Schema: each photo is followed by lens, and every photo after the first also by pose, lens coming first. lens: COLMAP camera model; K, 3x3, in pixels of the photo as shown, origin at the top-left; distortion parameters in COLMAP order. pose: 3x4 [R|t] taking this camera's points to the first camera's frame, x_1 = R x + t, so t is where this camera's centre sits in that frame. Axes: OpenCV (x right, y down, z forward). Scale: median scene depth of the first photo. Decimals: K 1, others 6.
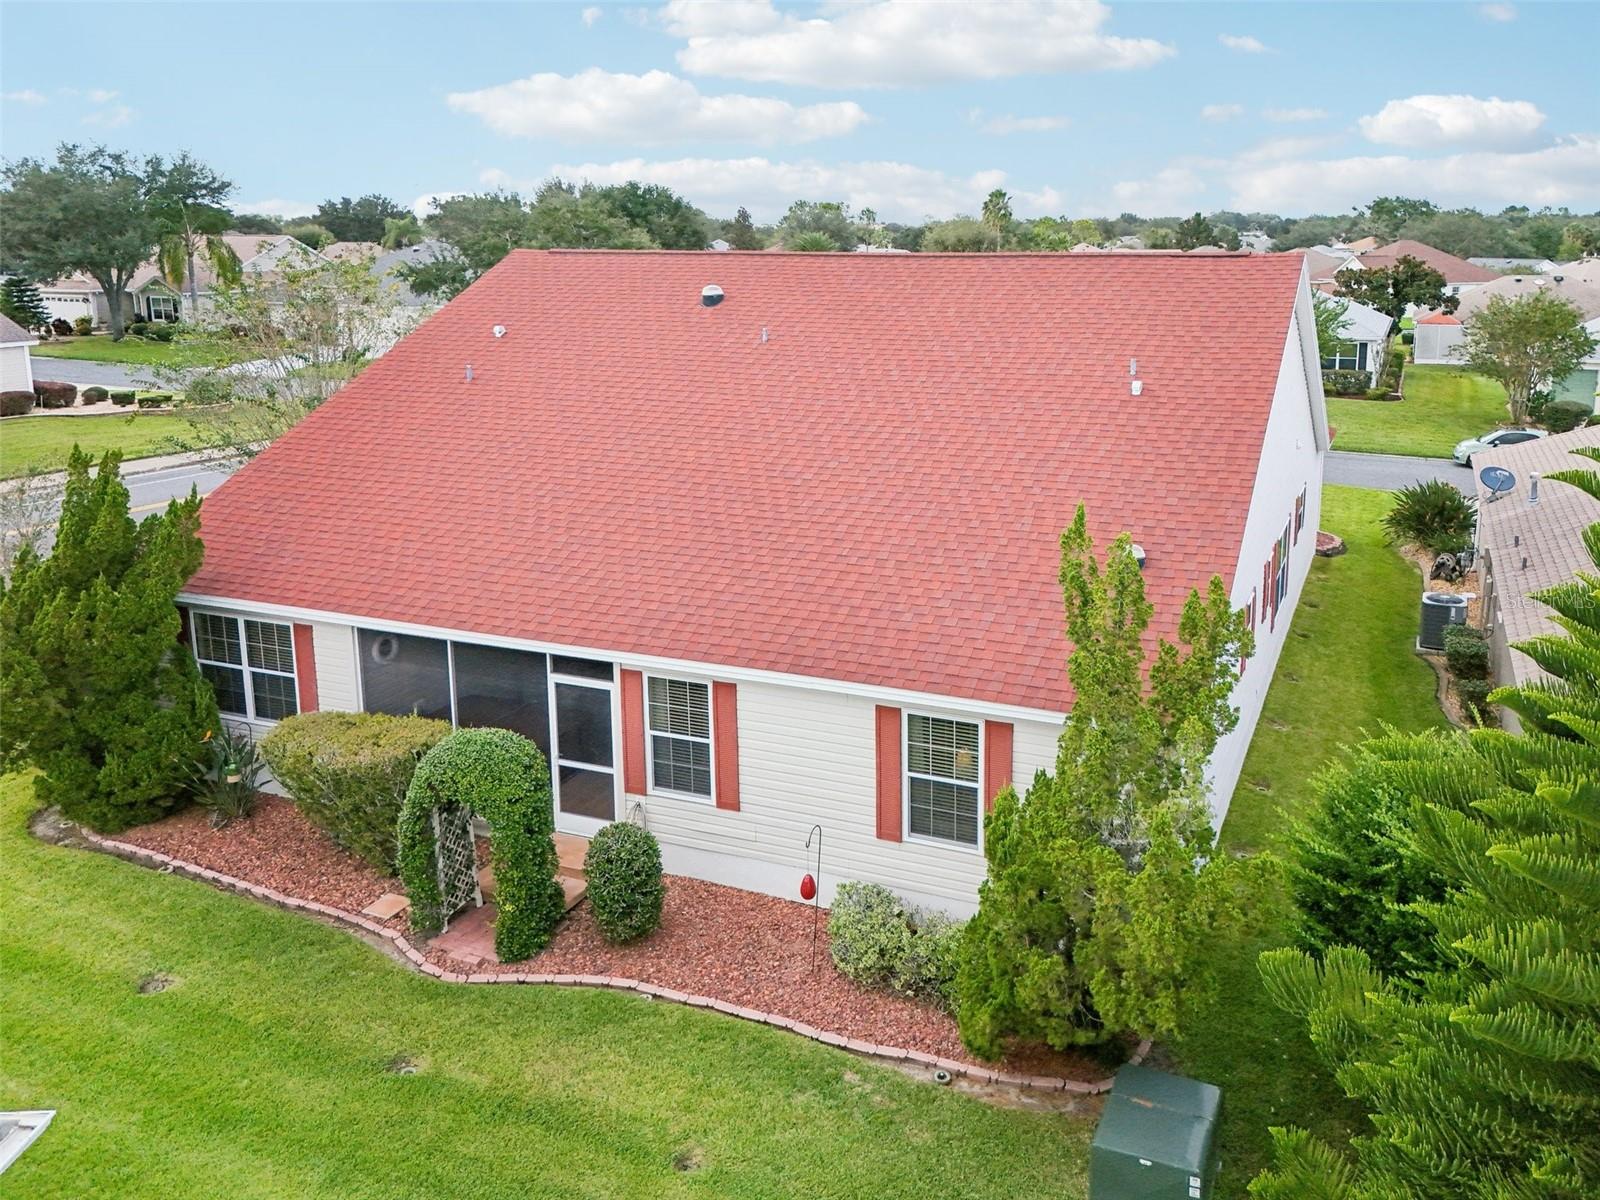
lens RADIAL K [[1244.6, 0, 915.4], [0, 1244.6, 456.9], [0, 0, 1]] dist [0.045195, -0.012018]
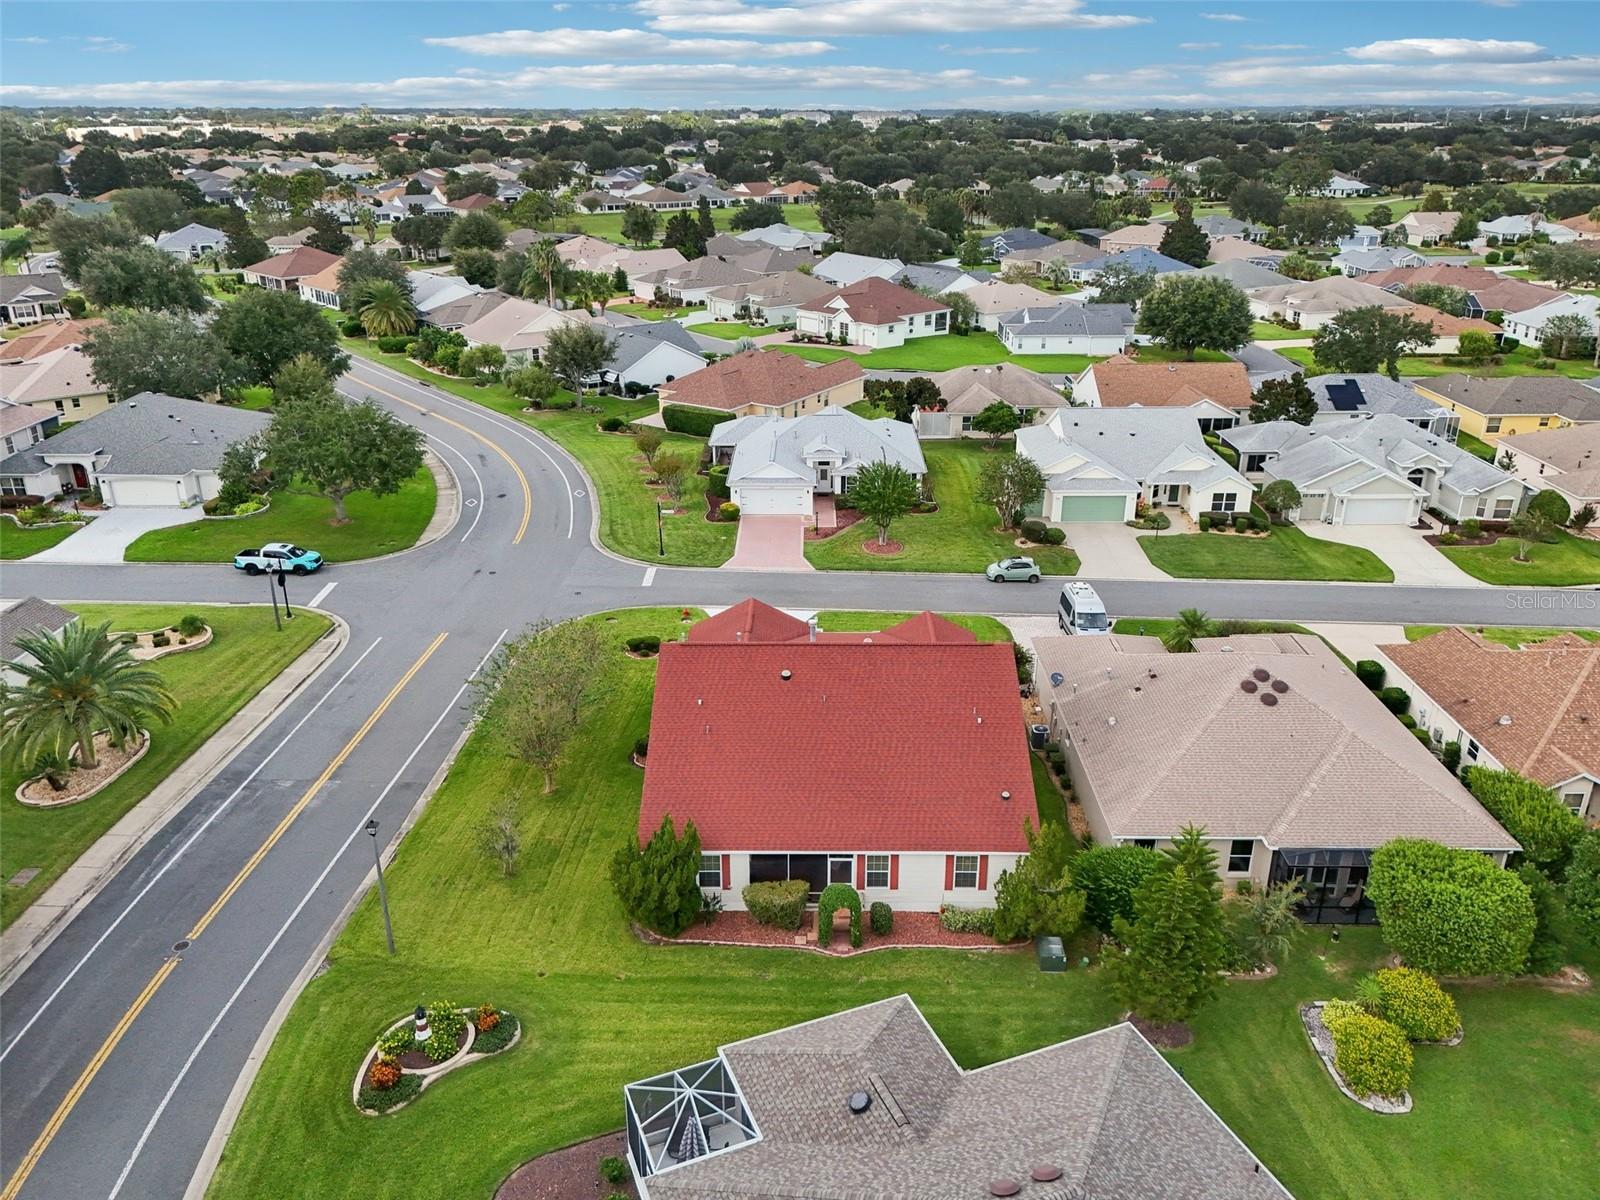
lens RADIAL K [[1191.4, 0, 804.4], [0, 1191.4, 578.4], [0, 0, 1]] dist [0.078554, -0.094831]
pose [[0.933368, -0.129569, 0.334717, -1.259159], [0.063960, 0.977685, 0.200105, -1.104516], [-0.353175, -0.165363, 0.920827, -1.588201]]
